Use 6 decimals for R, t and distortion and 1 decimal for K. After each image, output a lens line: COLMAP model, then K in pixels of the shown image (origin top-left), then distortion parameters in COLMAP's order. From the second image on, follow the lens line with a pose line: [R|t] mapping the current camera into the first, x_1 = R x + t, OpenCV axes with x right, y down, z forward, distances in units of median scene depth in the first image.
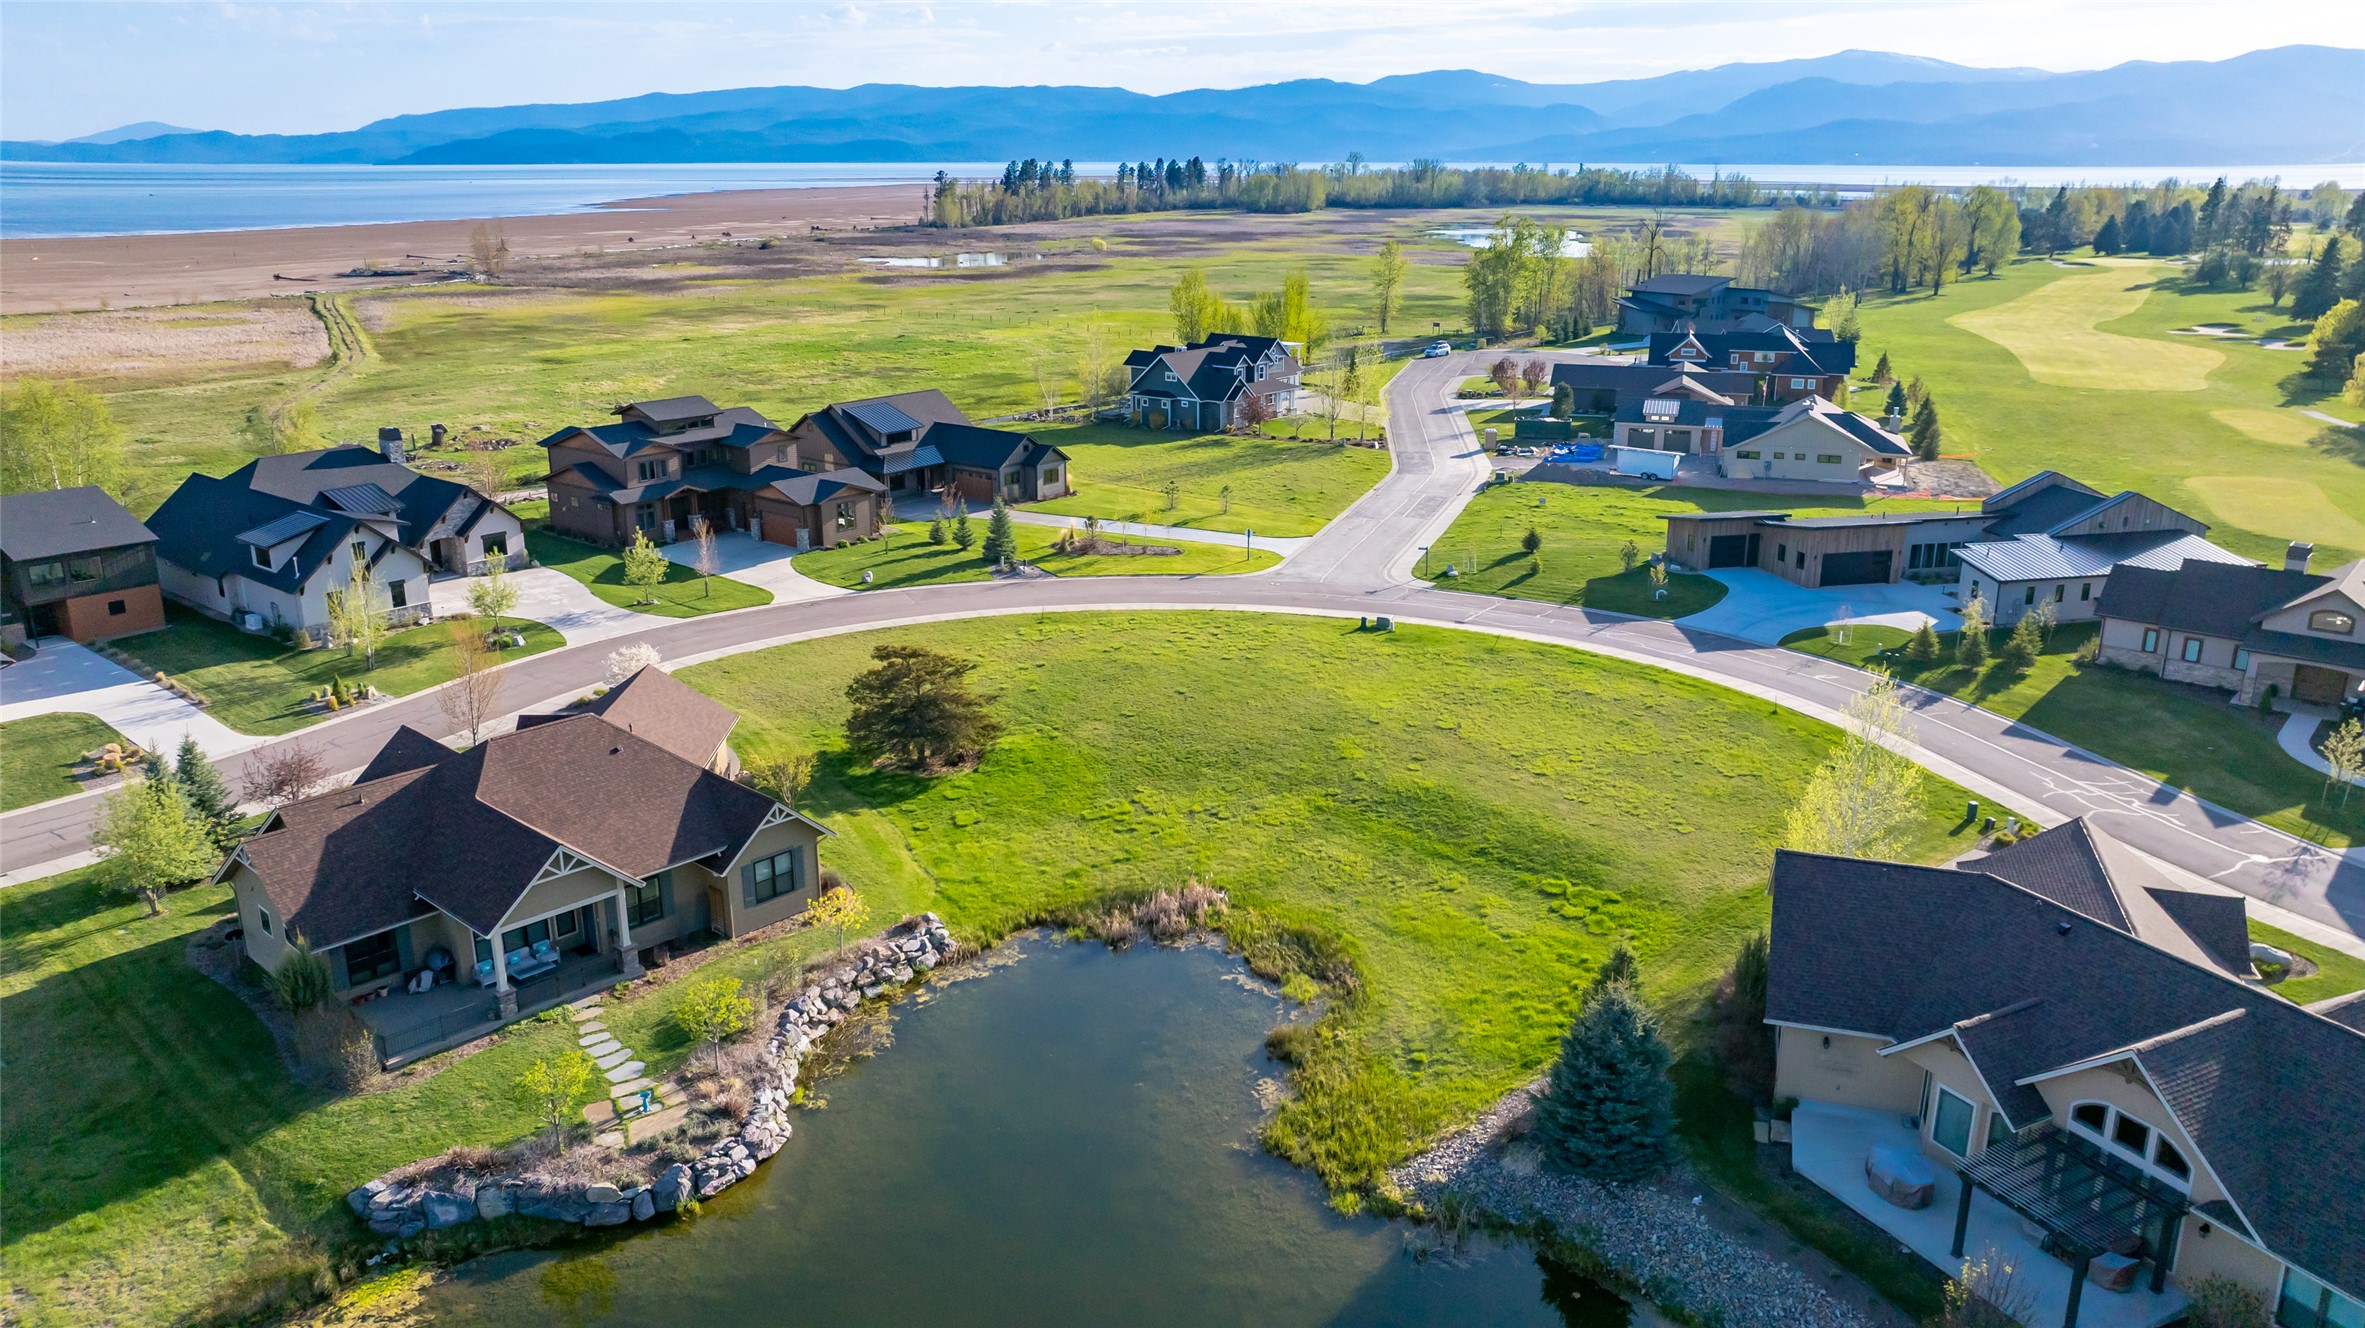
lens RADIAL K [[1660.2, 0, 1189.5], [0, 1660.2, 668.2], [0, 0, 1]] dist [-0.019143, 0.001860]
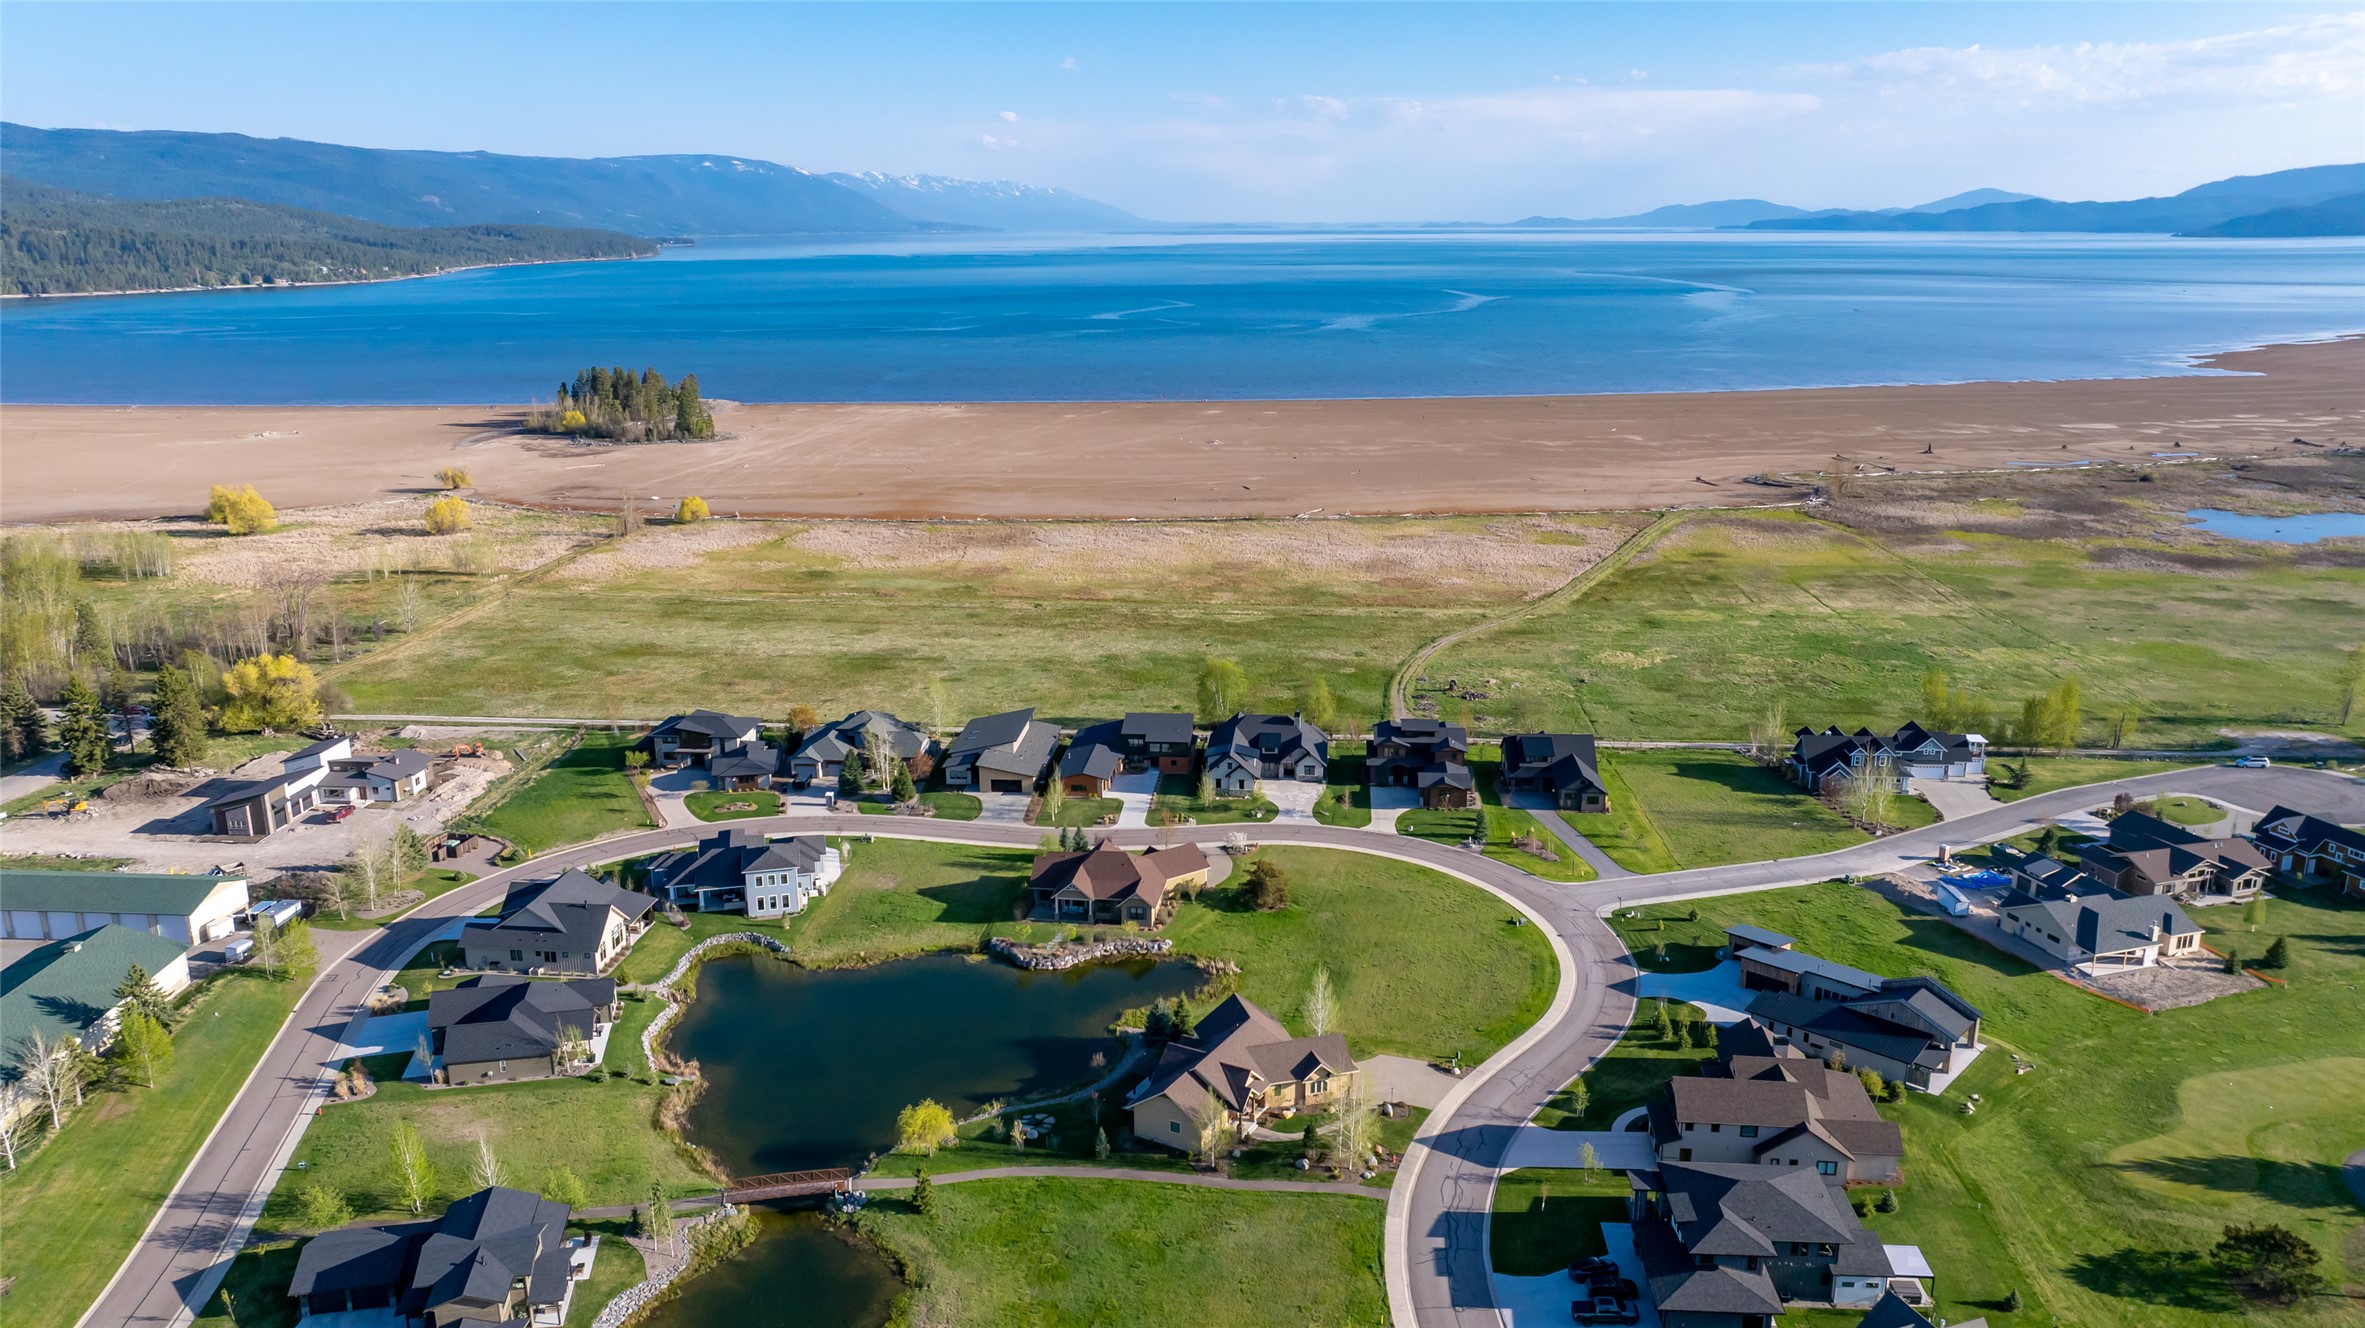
lens RADIAL K [[1665.0, 0, 1189.3], [0, 1665.0, 661.6], [0, 0, 1]] dist [-0.025965, 0.007110]
pose [[0.568278, 0.211151, -0.795283, 1.721908], [-0.239220, 0.967163, 0.085848, -0.495524], [0.787295, 0.141462, 0.600129, -0.758843]]
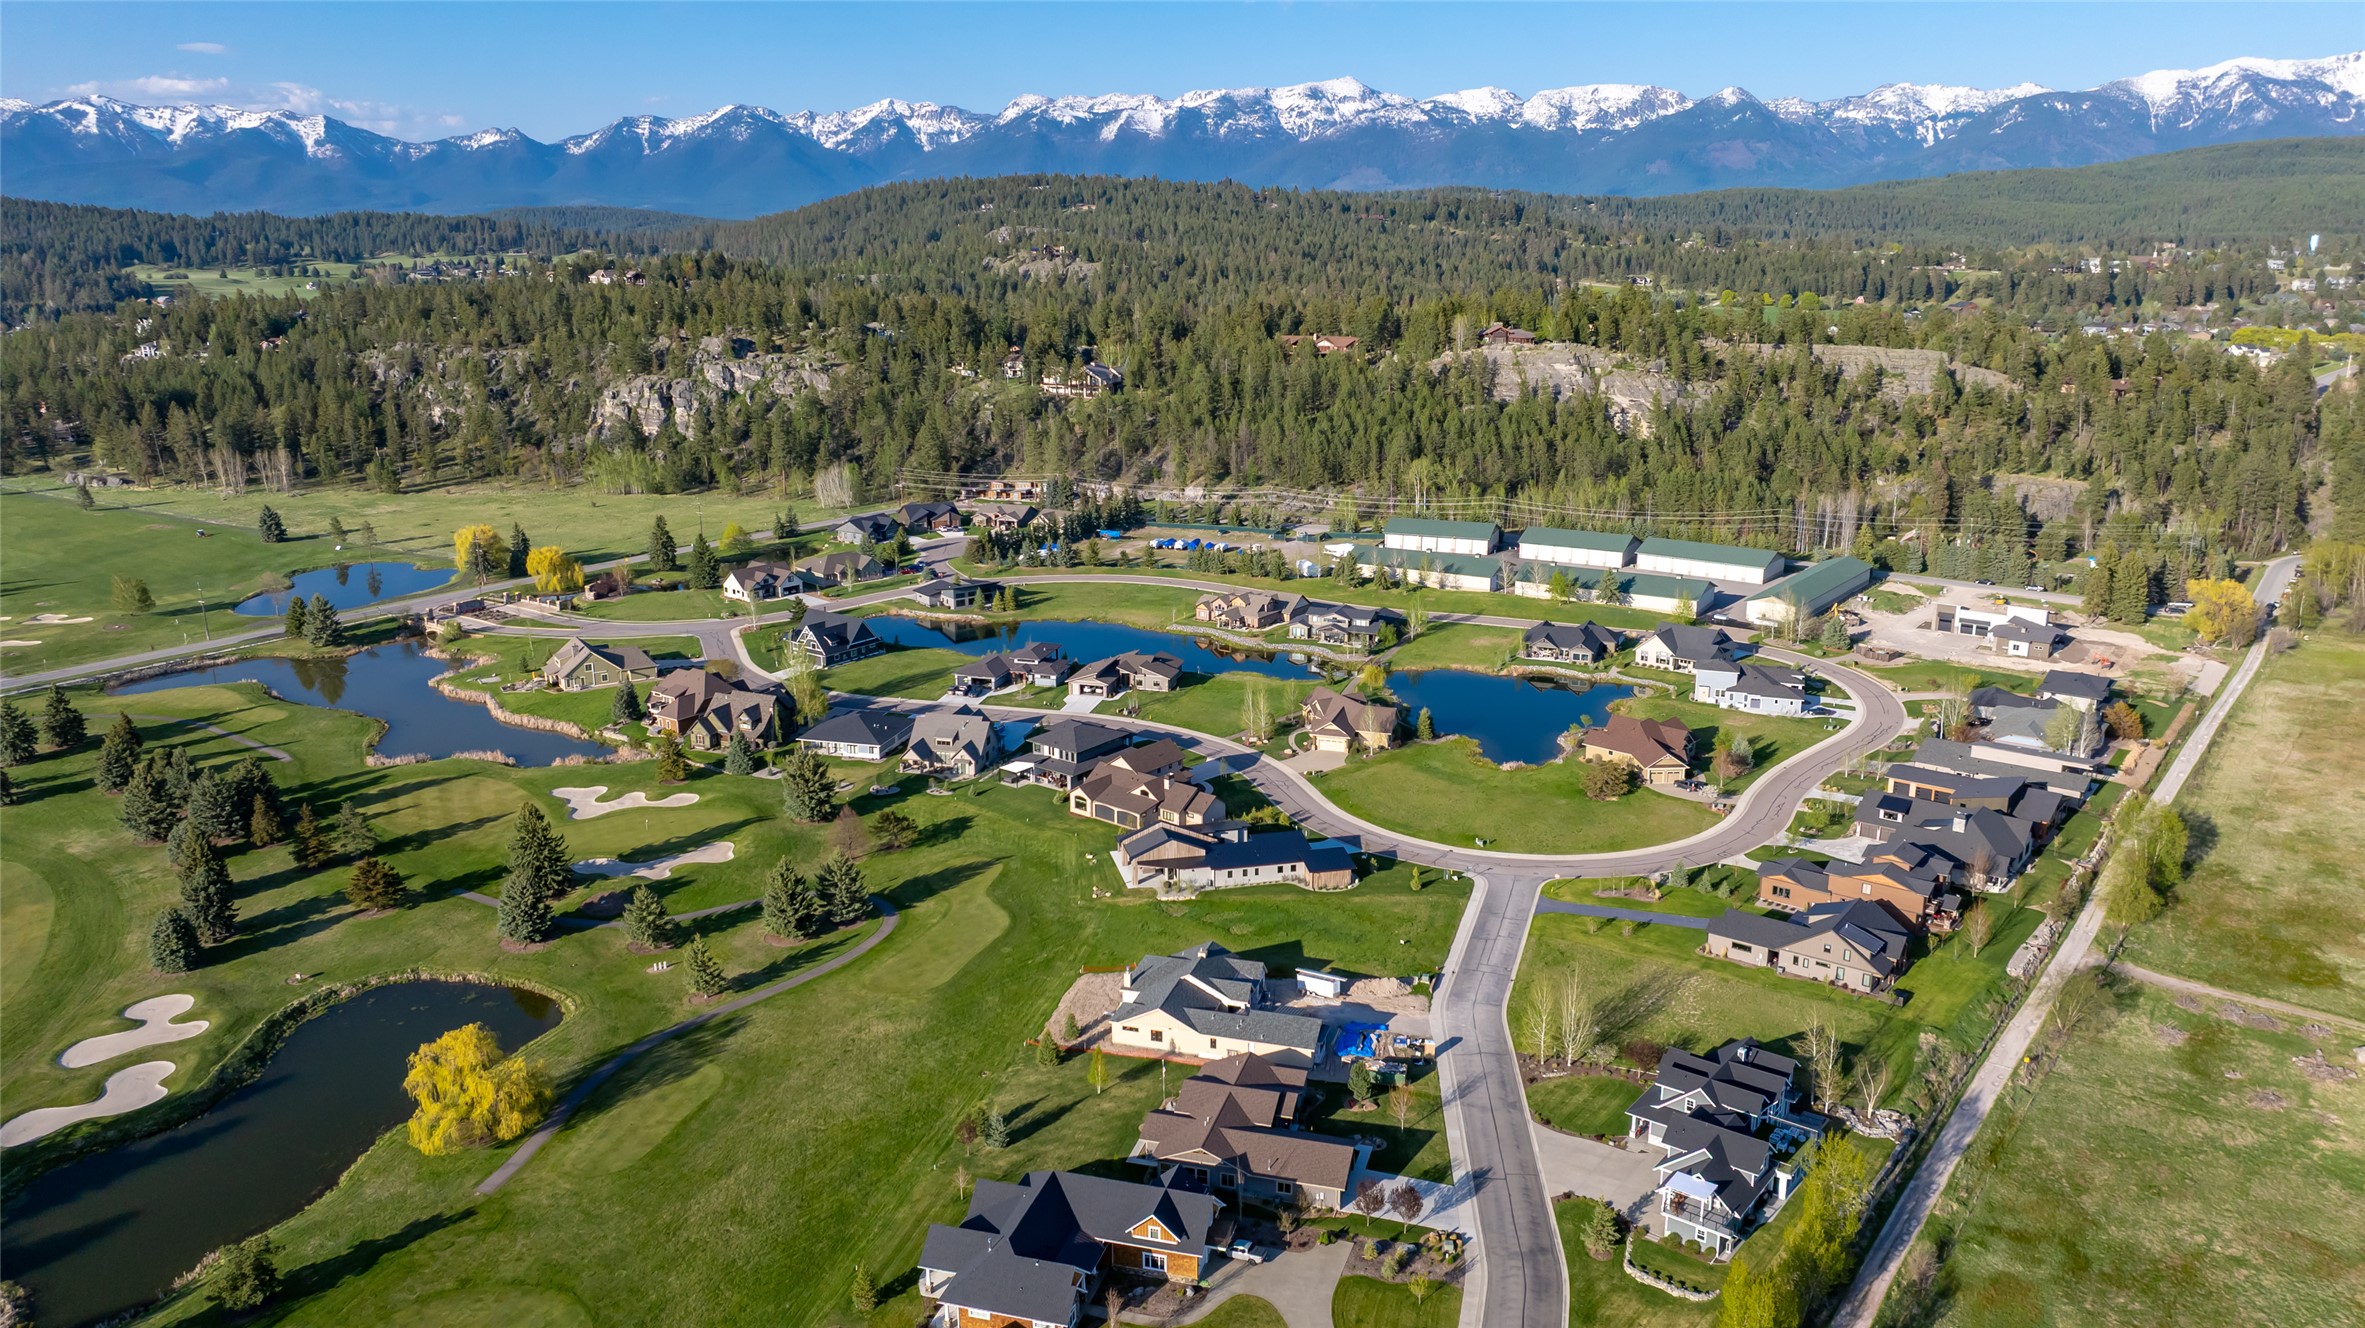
lens RADIAL K [[1661.9, 0, 1186.8], [0, 1661.9, 669.0], [0, 0, 1]] dist [-0.041568, 0.046484]
pose [[-0.999797, 0.012377, -0.015892, 0.686716], [0.001944, 0.844569, 0.535444, -1.841459], [0.020049, 0.535304, -0.844421, 3.426929]]
